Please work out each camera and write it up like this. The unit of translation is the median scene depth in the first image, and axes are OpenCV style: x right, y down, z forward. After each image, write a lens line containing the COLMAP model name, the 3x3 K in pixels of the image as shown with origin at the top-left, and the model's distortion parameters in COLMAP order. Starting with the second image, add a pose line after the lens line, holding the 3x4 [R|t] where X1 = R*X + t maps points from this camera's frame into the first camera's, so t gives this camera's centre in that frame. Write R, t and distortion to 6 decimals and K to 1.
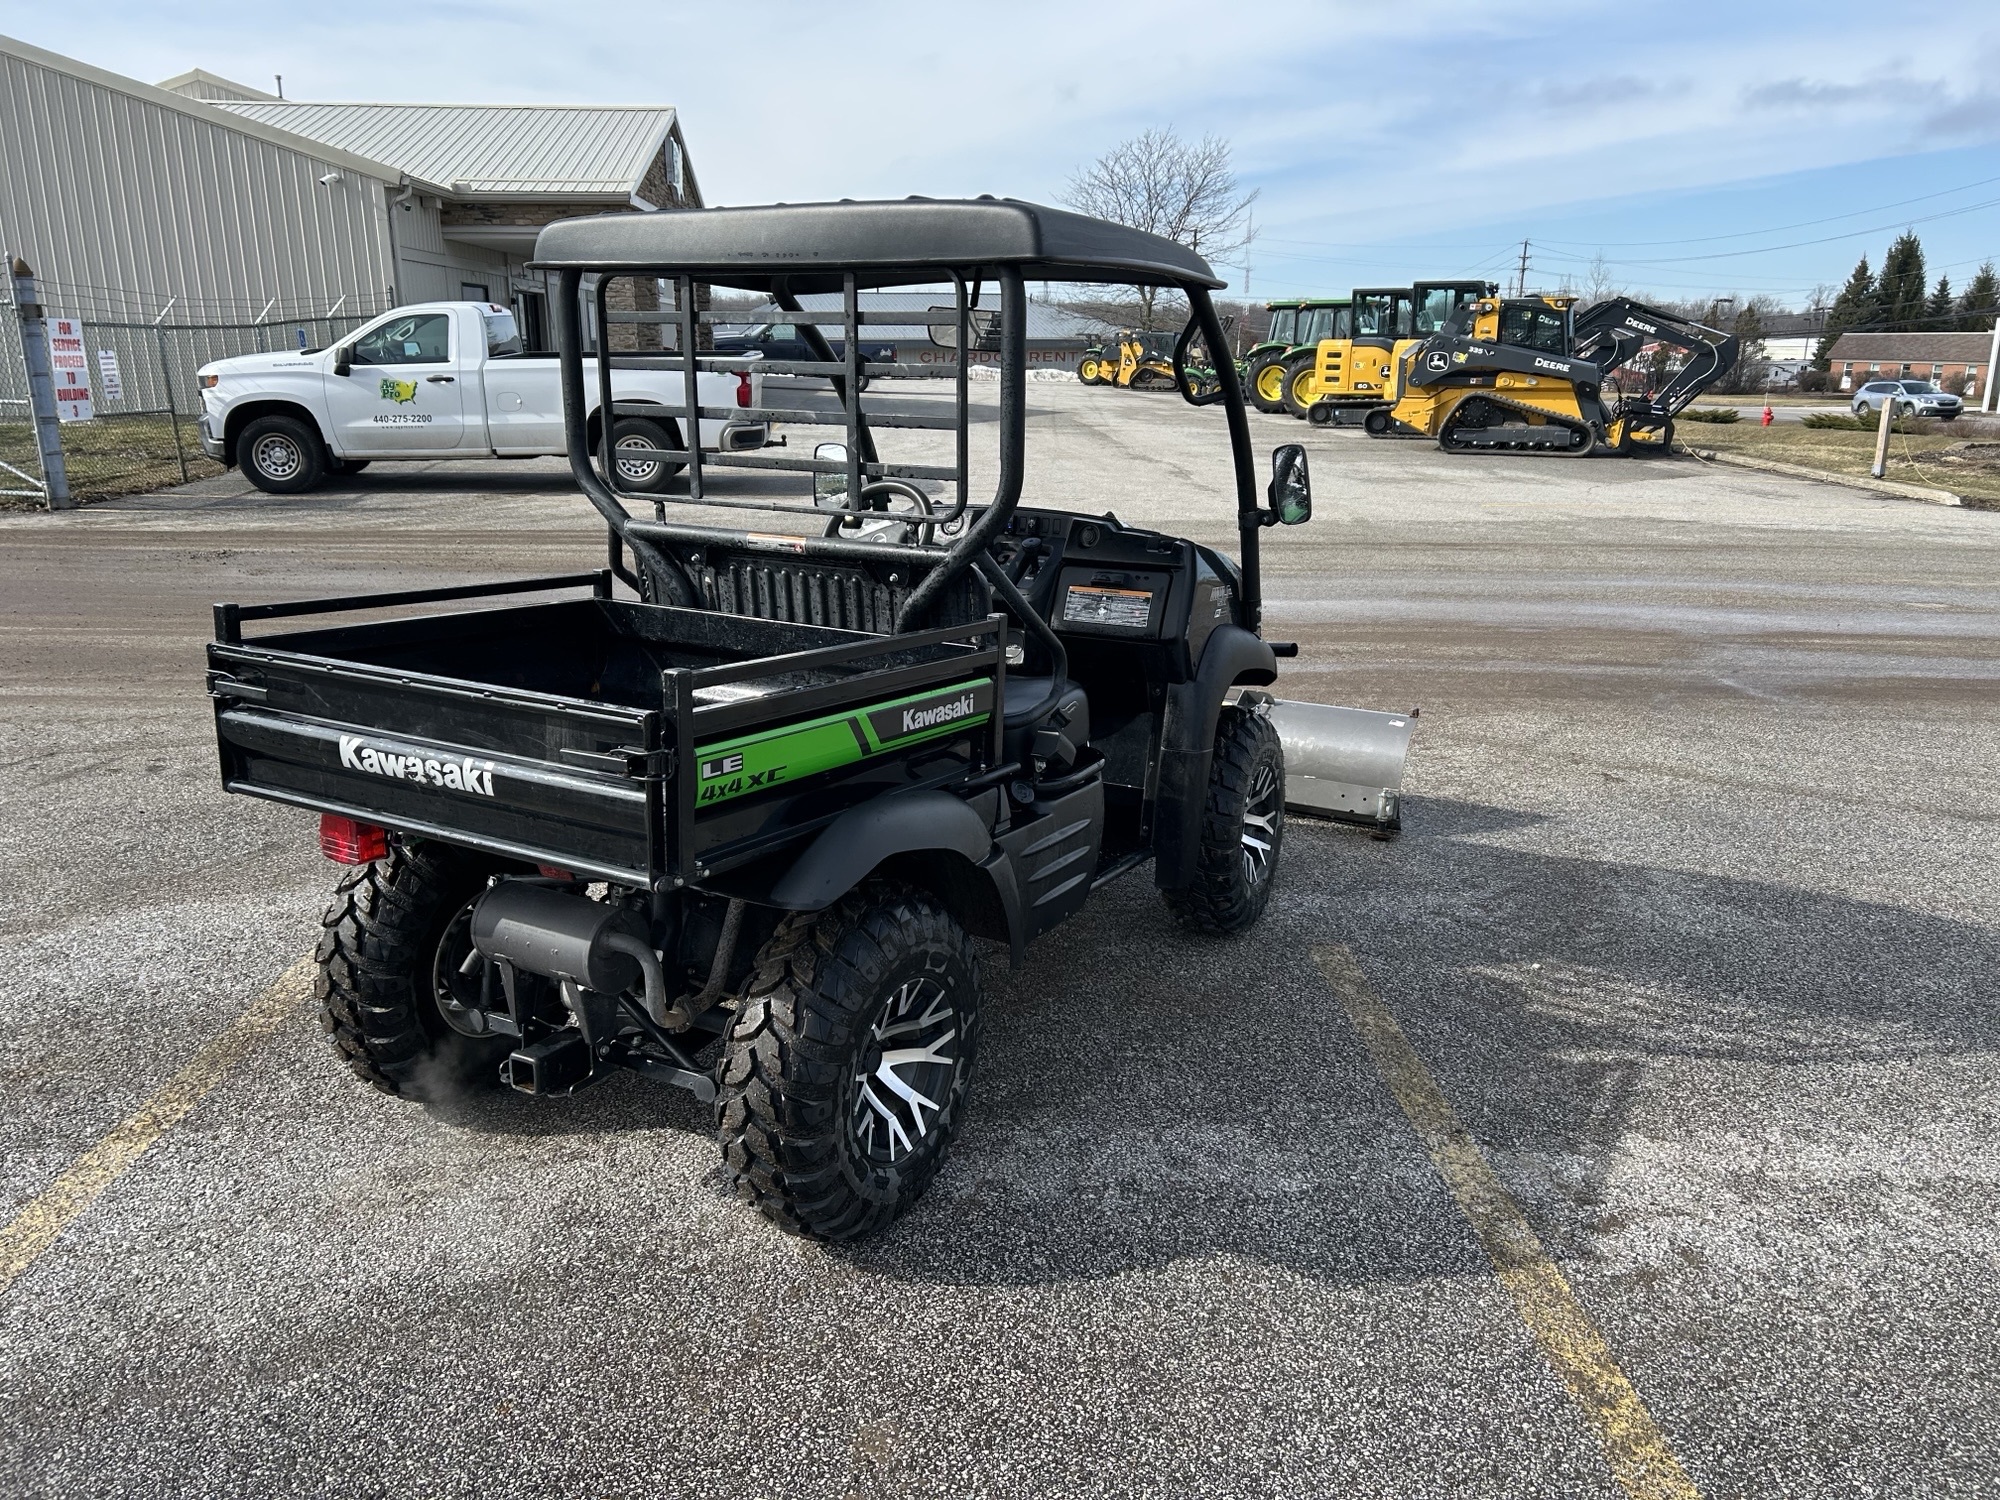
lens RADIAL K [[1507.9, 0, 1000.6], [0, 1507.9, 735.8], [0, 0, 1]] dist [0.068660, -0.073783]
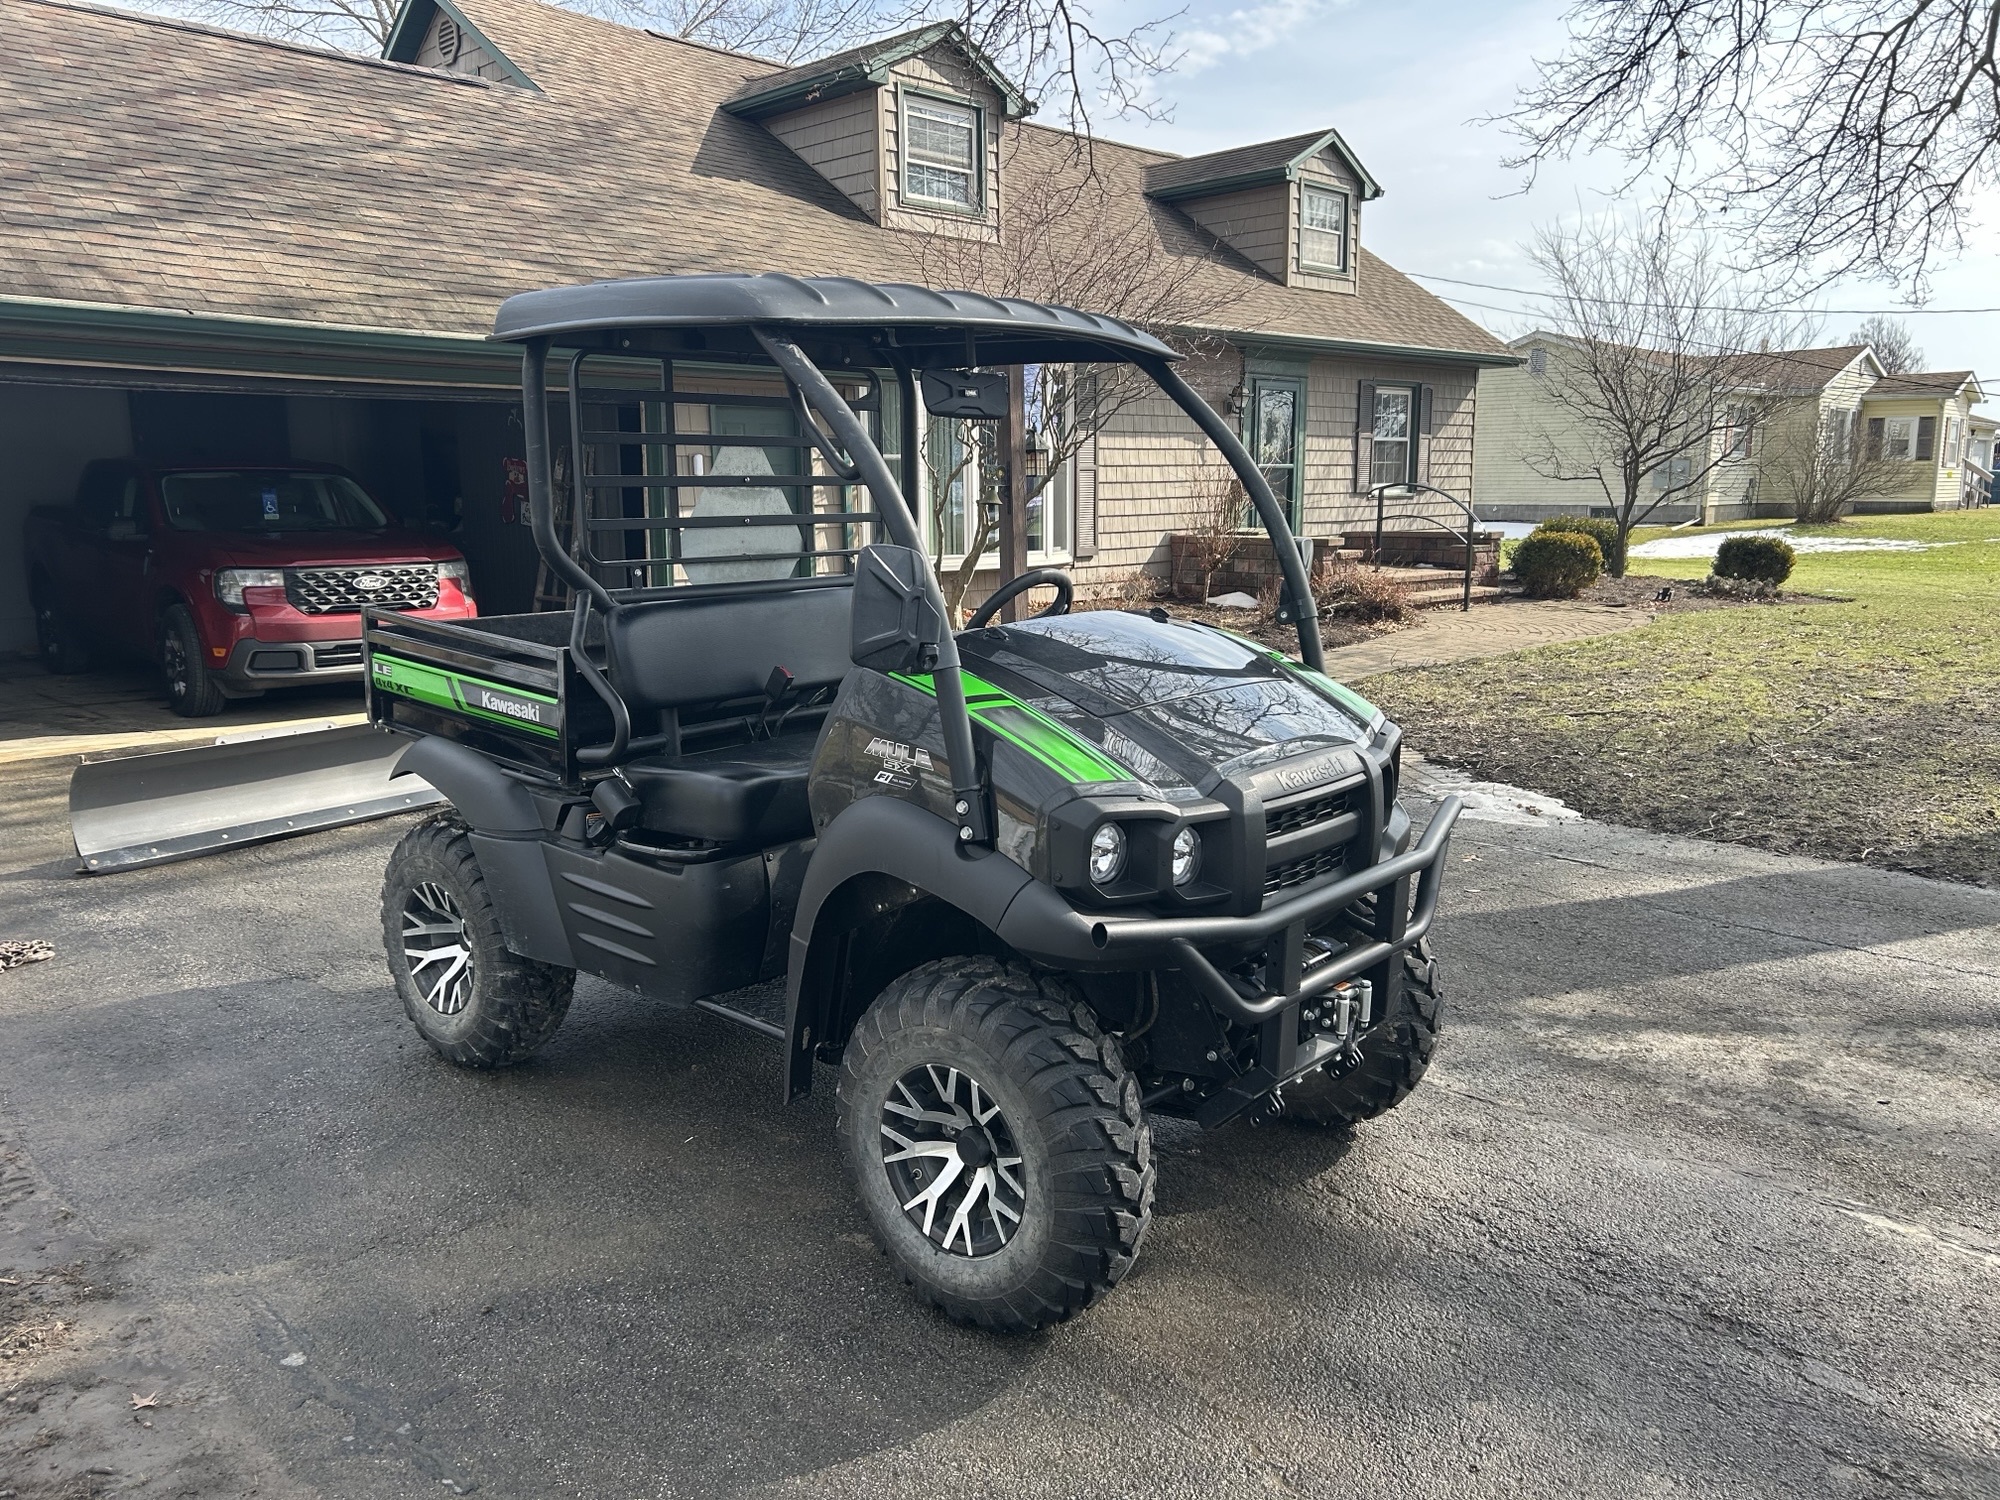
lens RADIAL K [[1523.8, 0, 999.3], [0, 1523.8, 659.6], [0, 0, 1]] dist [0.073137, -0.080011]
pose [[-0.208015, 0.112797, -0.971600, 0.888891], [-0.239973, 0.957084, 0.162489, -0.286789], [0.948231, 0.266958, -0.172020, 1.281416]]
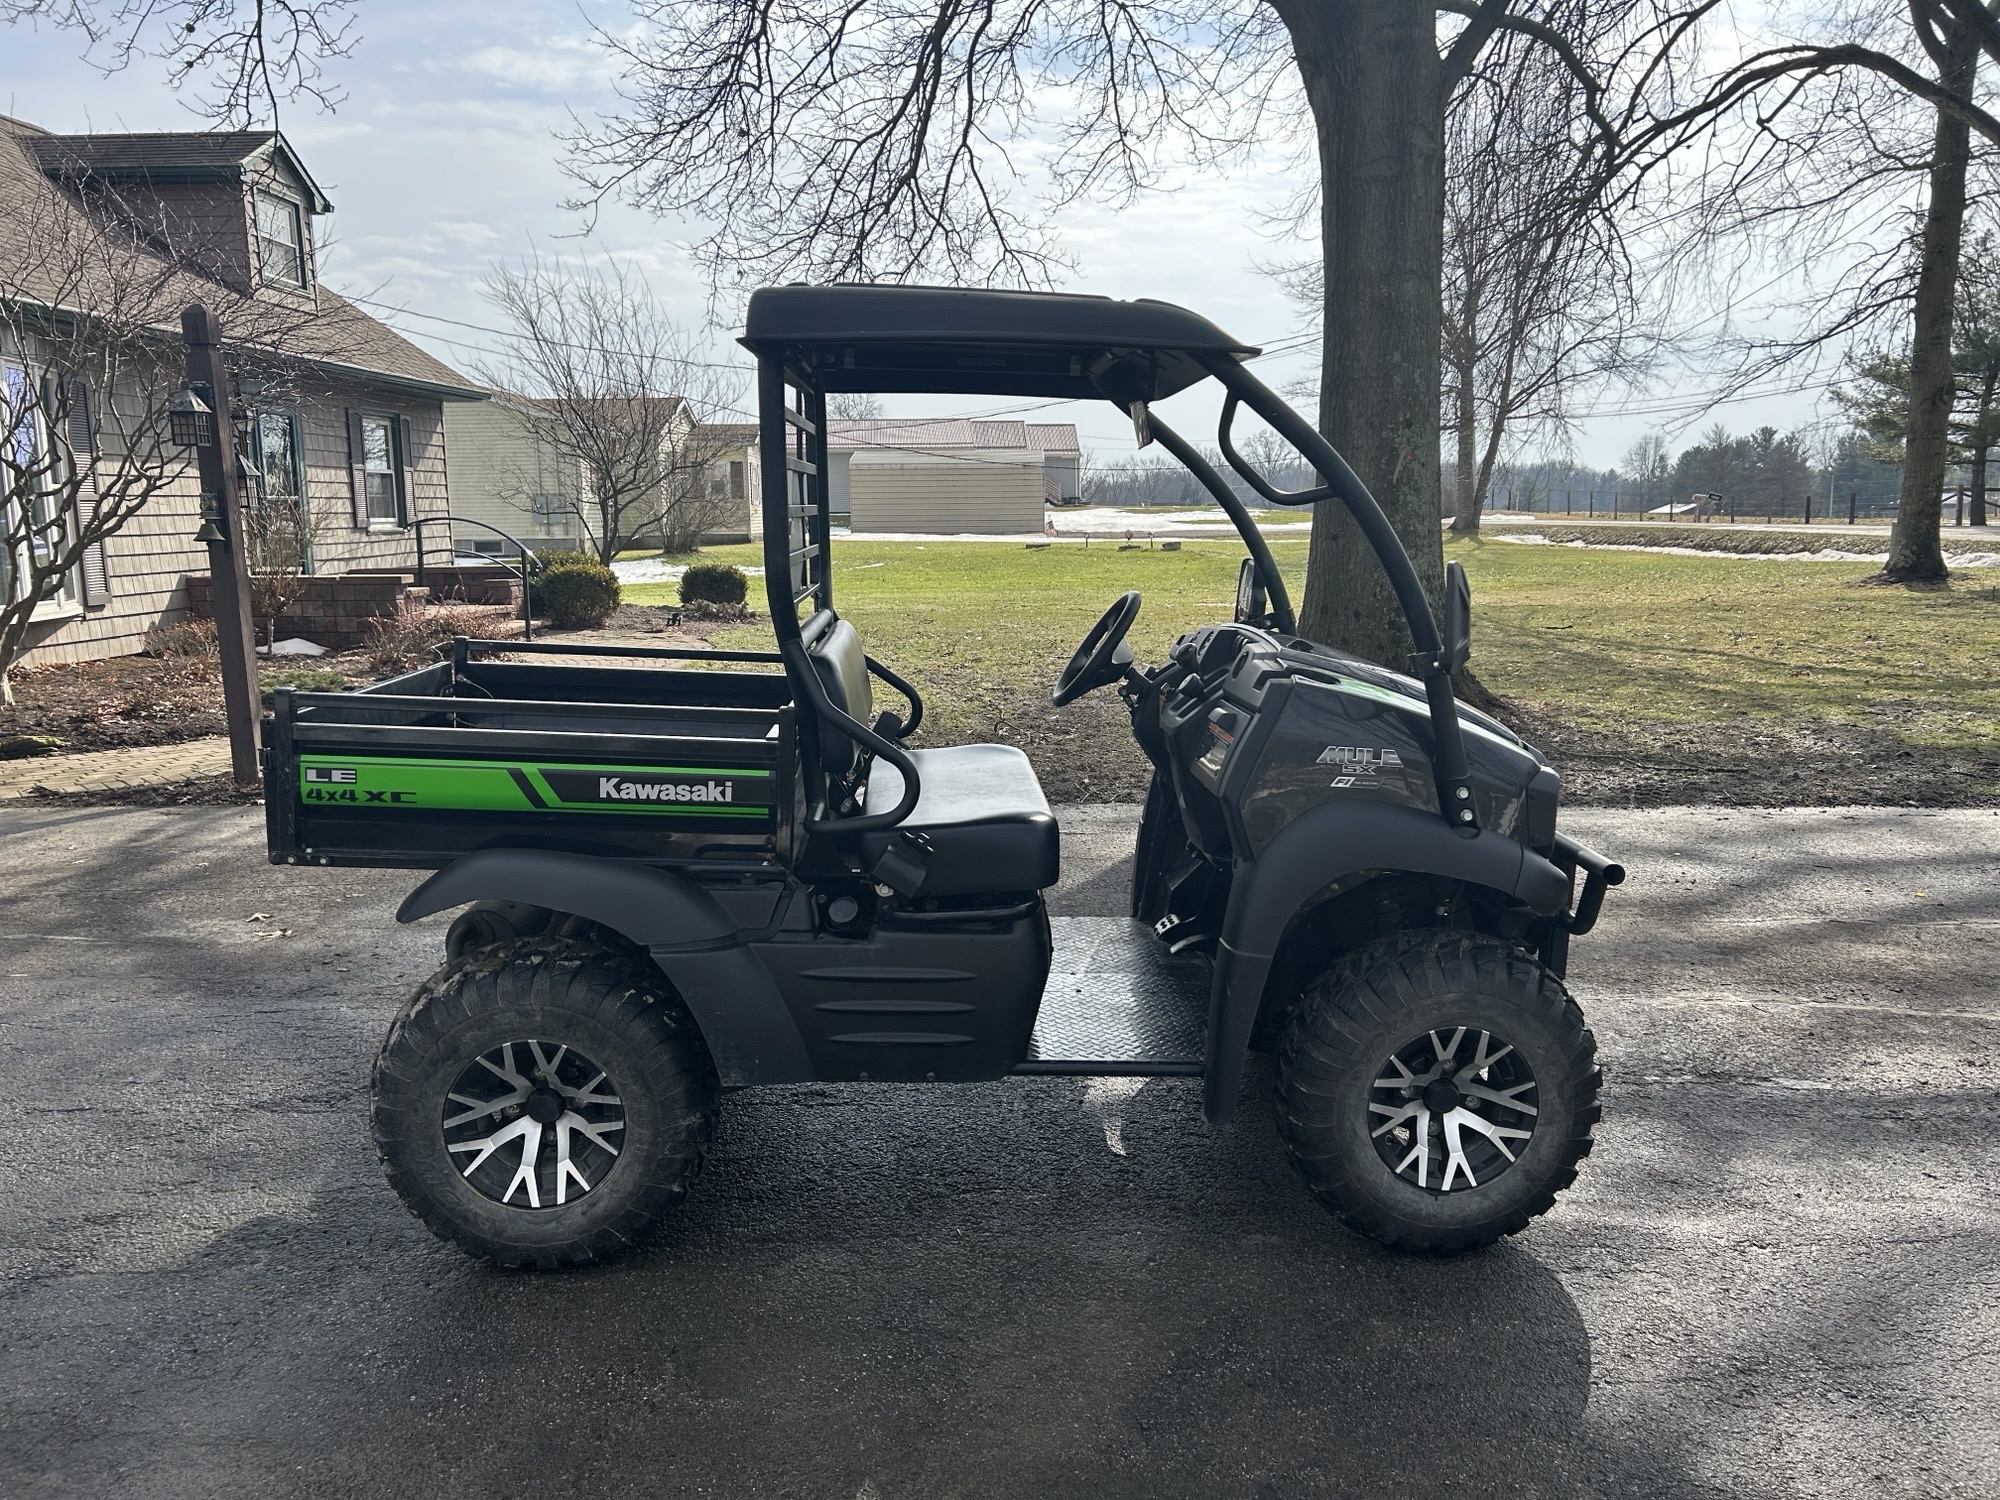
lens RADIAL K [[1487.3, 0, 1004.6], [0, 1487.3, 689.0], [0, 0, 1]] dist [0.103805, -0.079259]
pose [[0.534987, 0.094343, -0.839576, 0.733962], [-0.199757, 0.979695, -0.017199, -0.088439], [0.820906, 0.176912, 0.542969, 0.508419]]
